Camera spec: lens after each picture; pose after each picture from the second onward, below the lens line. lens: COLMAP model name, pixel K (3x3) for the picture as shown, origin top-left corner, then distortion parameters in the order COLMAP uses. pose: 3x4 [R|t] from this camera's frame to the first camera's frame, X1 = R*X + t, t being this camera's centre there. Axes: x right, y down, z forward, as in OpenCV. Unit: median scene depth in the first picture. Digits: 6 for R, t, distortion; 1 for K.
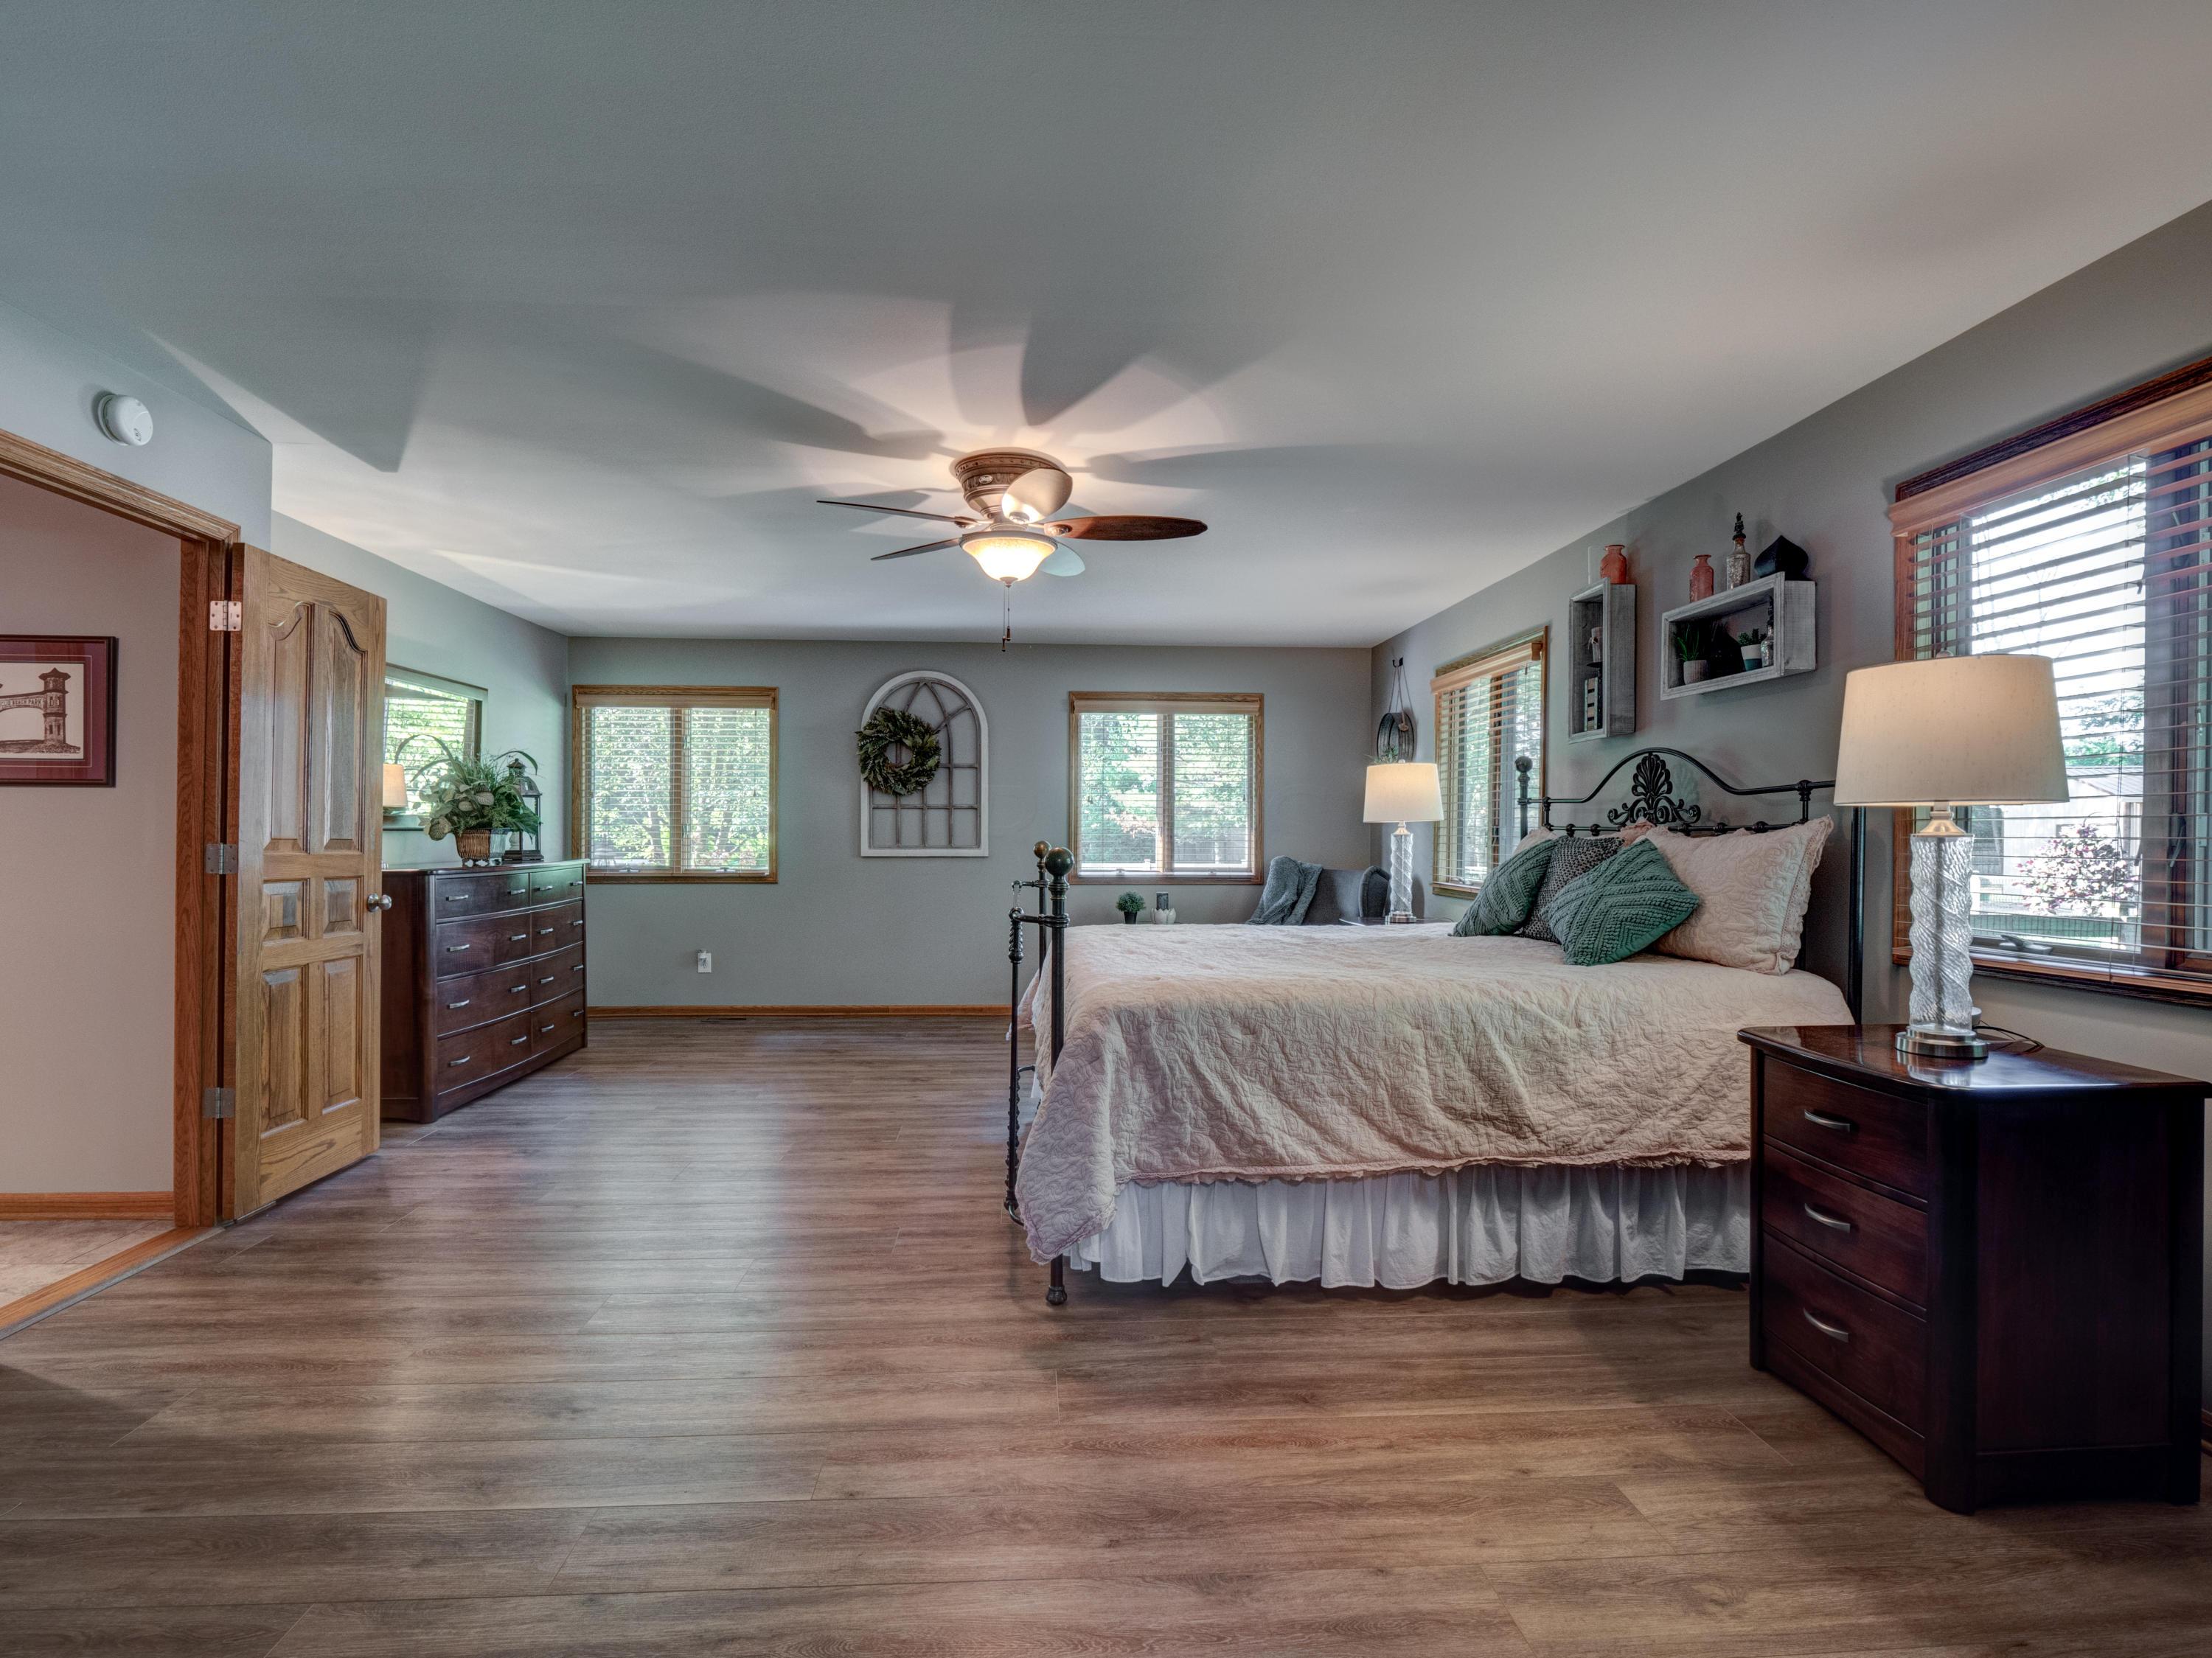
lens RADIAL K [[1084.0, 0, 1094.5], [0, 1084.0, 825.1], [0, 0, 1]] dist [-0.003172, -0.014818]
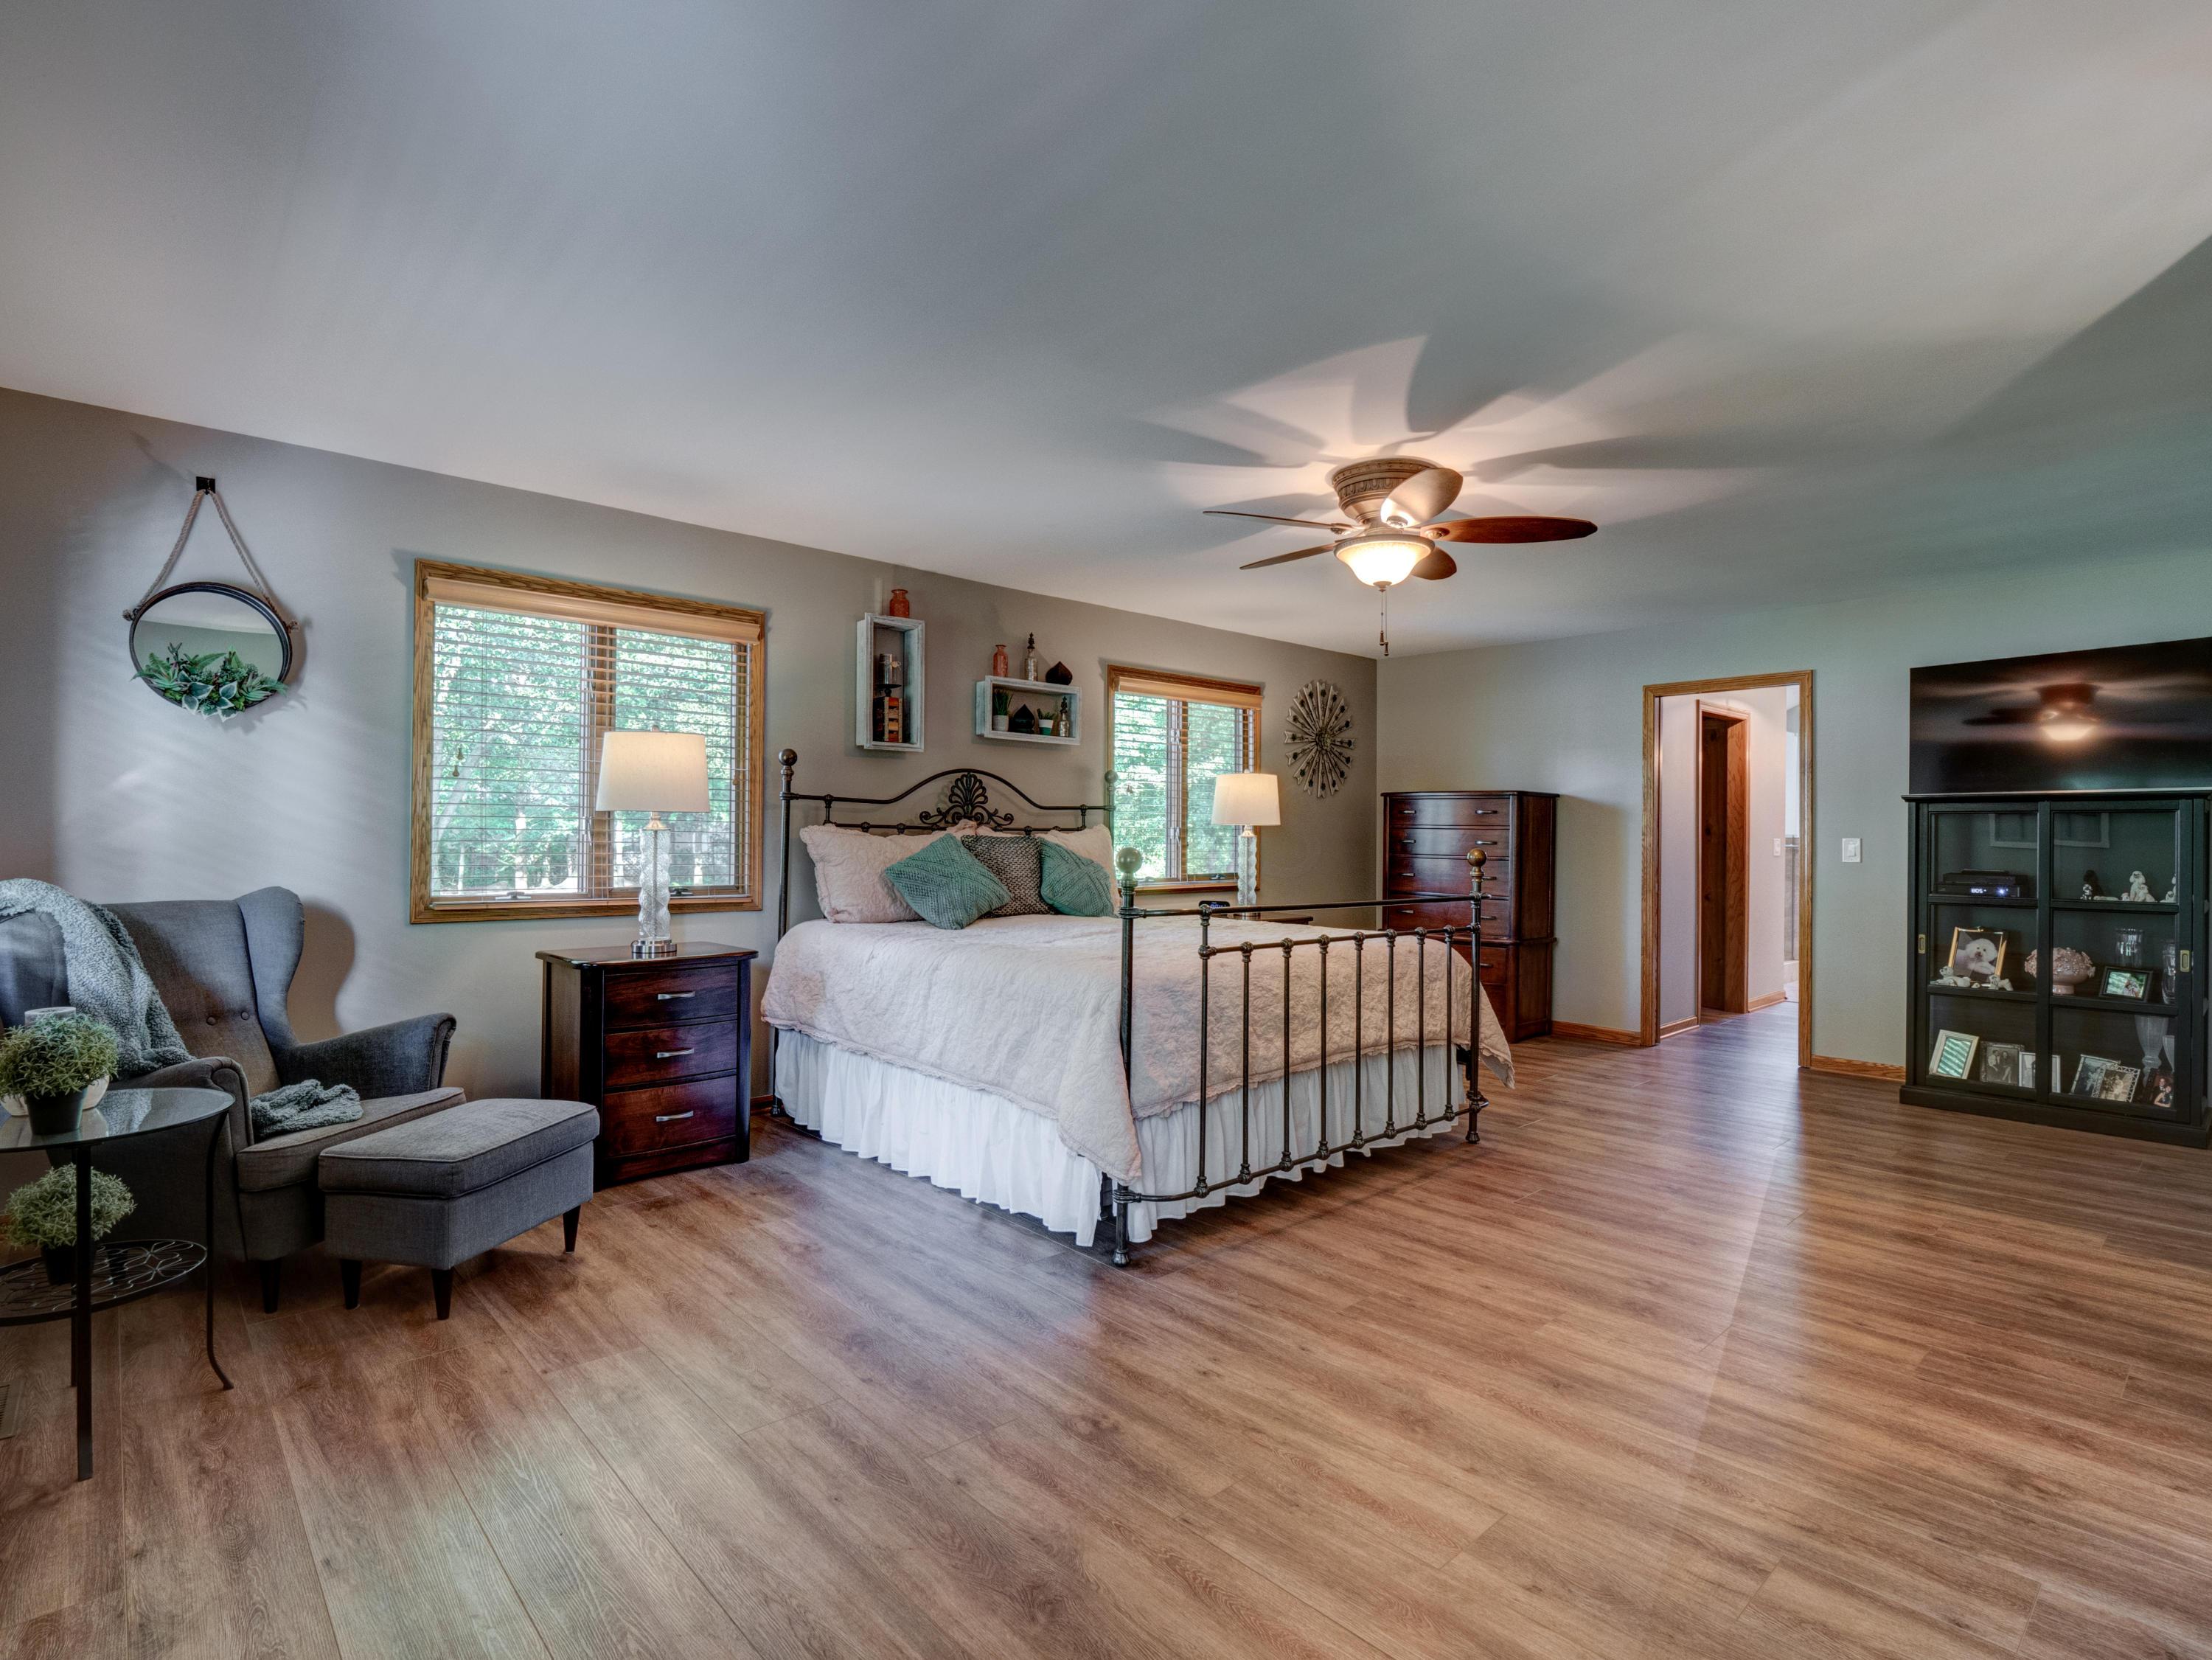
lens RADIAL K [[1093.2, 0, 1122.0], [0, 1093.2, 823.9], [0, 0, 1]] dist [-0.012712, 0.000335]
pose [[-0.628414, -0.004124, 0.777868, -0.710050], [-0.020770, 0.999718, -0.011479, 0.009409], [-0.777602, -0.023370, -0.628322, 1.810532]]
